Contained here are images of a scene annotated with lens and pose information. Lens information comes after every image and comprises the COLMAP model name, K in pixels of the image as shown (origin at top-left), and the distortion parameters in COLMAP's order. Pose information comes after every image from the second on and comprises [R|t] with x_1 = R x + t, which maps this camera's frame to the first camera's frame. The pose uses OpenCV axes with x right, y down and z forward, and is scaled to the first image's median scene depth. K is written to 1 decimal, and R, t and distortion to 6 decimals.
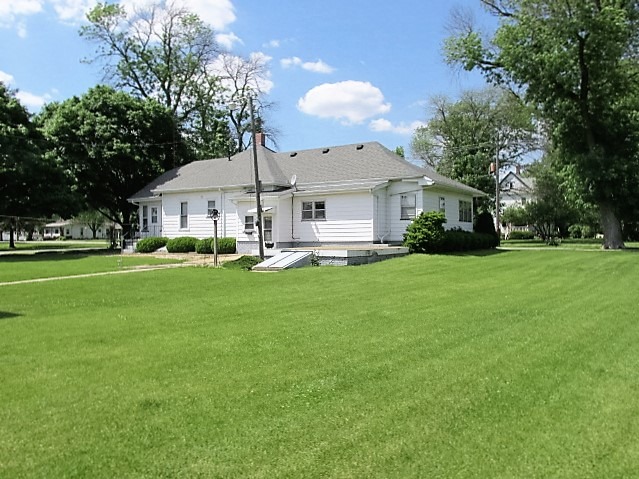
lens RADIAL K [[532.5, 0, 319.5], [0, 532.5, 239.5], [0, 0, 1]] dist [-0.036015, 0.010841]
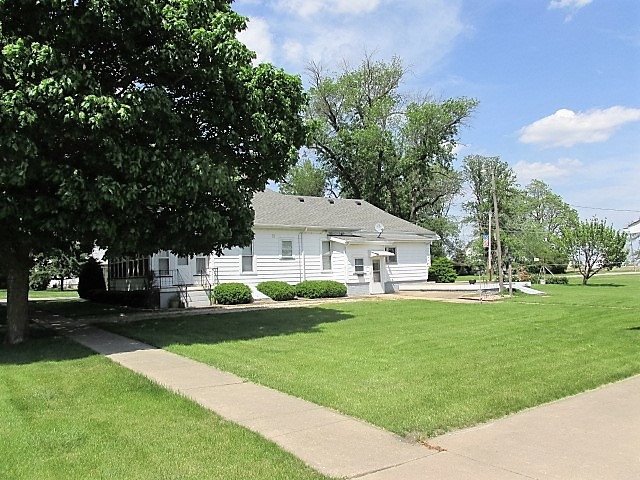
lens RADIAL K [[533.3, 0, 320.0], [0, 533.3, 240.0], [0, 0, 1]] dist [-0.036015, 0.010841]
pose [[0.356942, 0.061969, 0.932069, -1.108646], [0.048907, 0.995189, -0.084895, 0.004176], [-0.932845, 0.075887, 0.352194, 0.699922]]
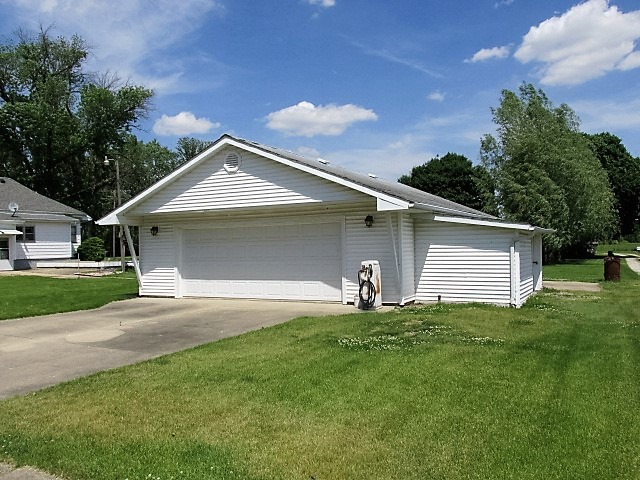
lens RADIAL K [[552.6, 0, 320.0], [0, 552.6, 240.0], [0, 0, 1]] dist [-0.036499, 0.009852]
pose [[-0.072650, 0.030109, 0.996903, -1.248956], [0.036828, 0.998944, -0.027487, 0.018319], [-0.996677, 0.034717, -0.073682, 0.408675]]
